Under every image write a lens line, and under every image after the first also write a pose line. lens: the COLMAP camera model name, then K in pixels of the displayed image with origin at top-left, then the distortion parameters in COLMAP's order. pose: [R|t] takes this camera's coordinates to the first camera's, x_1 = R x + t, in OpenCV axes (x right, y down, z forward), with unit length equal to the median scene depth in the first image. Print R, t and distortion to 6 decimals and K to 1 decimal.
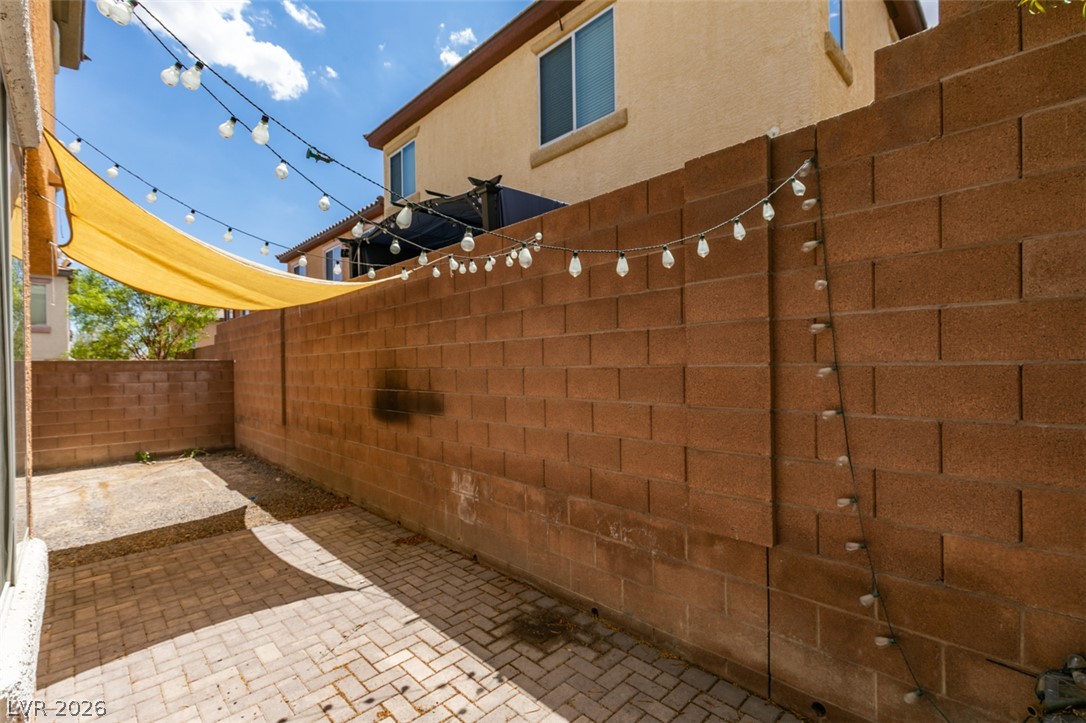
lens RADIAL K [[484.5, 0, 538.9], [0, 484.5, 363.7], [0, 0, 1]] dist [0.000015, -0.001812]
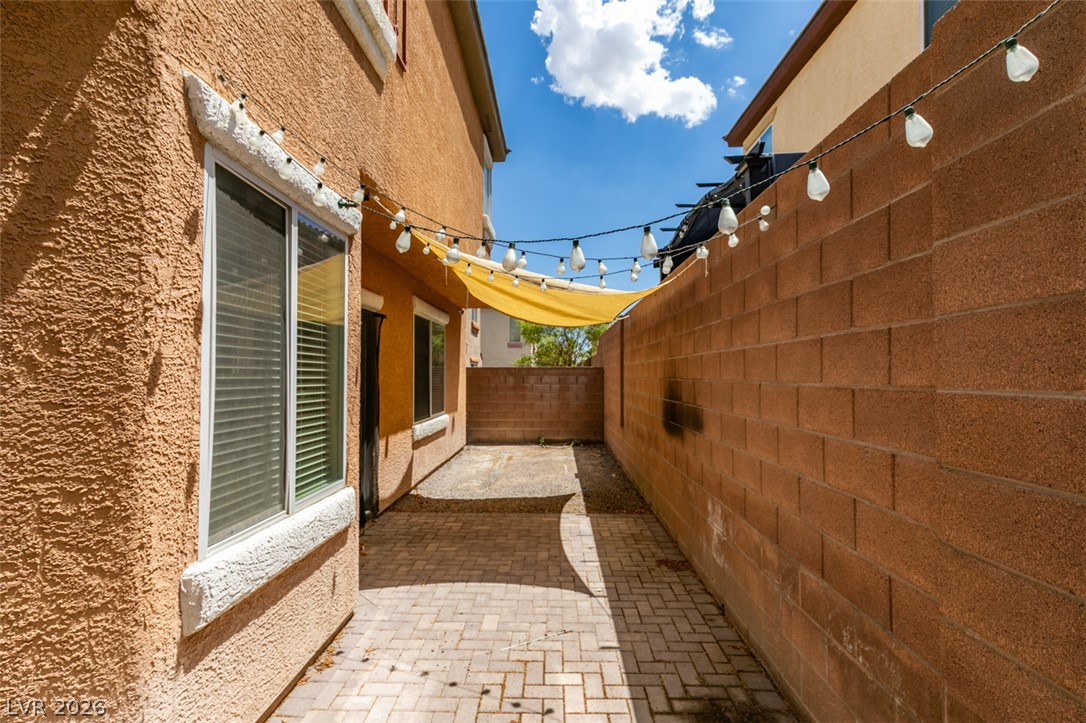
lens RADIAL K [[484.5, 0, 541.6], [0, 484.5, 364.1], [0, 0, 1]] dist [0.000015, -0.001812]
pose [[0.695804, 0.000860, -0.718231, 0.269814], [-0.008831, 0.999934, -0.007359, -0.012298], [0.718177, 0.011463, 0.695766, 0.200879]]
